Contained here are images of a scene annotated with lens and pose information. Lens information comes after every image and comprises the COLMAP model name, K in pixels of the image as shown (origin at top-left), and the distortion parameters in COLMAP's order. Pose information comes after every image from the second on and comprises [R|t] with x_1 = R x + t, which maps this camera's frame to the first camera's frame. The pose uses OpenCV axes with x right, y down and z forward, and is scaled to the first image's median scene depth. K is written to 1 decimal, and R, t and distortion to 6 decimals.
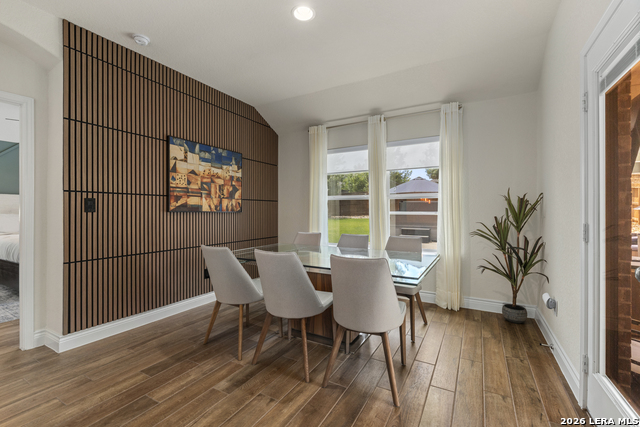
lens RADIAL K [[281.1, 0, 319.5], [0, 281.1, 209.9], [0, 0, 1]] dist [-0.004365, 0.000072]
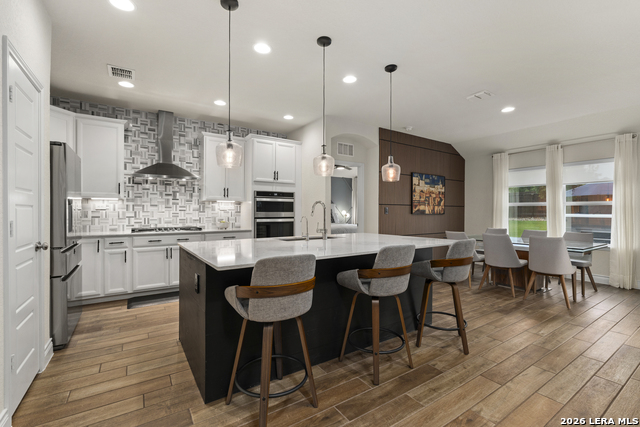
lens RADIAL K [[281.1, 0, 320.5], [0, 281.1, 213.1], [0, 0, 1]] dist [-0.004365, 0.000072]
pose [[0.890392, 0.007501, -0.455132, -0.199193], [-0.002378, 0.999927, 0.011827, -0.016116], [0.455188, -0.009448, 0.890345, -0.787536]]
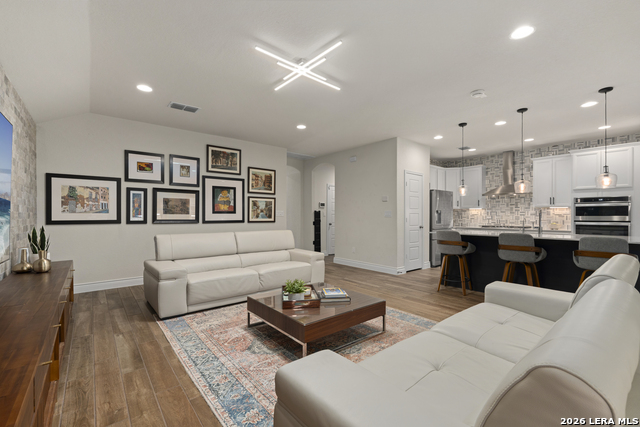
lens RADIAL K [[281.1, 0, 319.3], [0, 281.1, 215.2], [0, 0, 1]] dist [-0.004365, 0.000072]
pose [[-0.357024, -0.000060, -0.934095, 0.864120], [0.003518, 0.999993, -0.001409, -0.011330], [0.934089, -0.003789, -0.357021, -0.520307]]
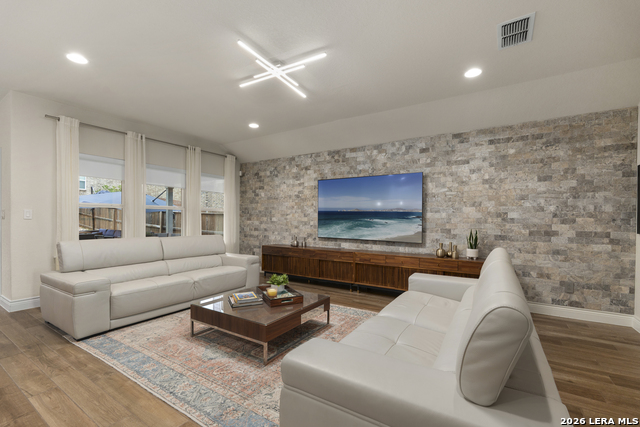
lens RADIAL K [[281.1, 0, 318.3], [0, 281.1, 219.8], [0, 0, 1]] dist [-0.004365, 0.000072]
pose [[0.056161, -0.003236, 0.998417, -0.679648], [-0.011384, 0.999928, 0.003882, -0.014055], [-0.998357, -0.011584, 0.056120, -1.018712]]
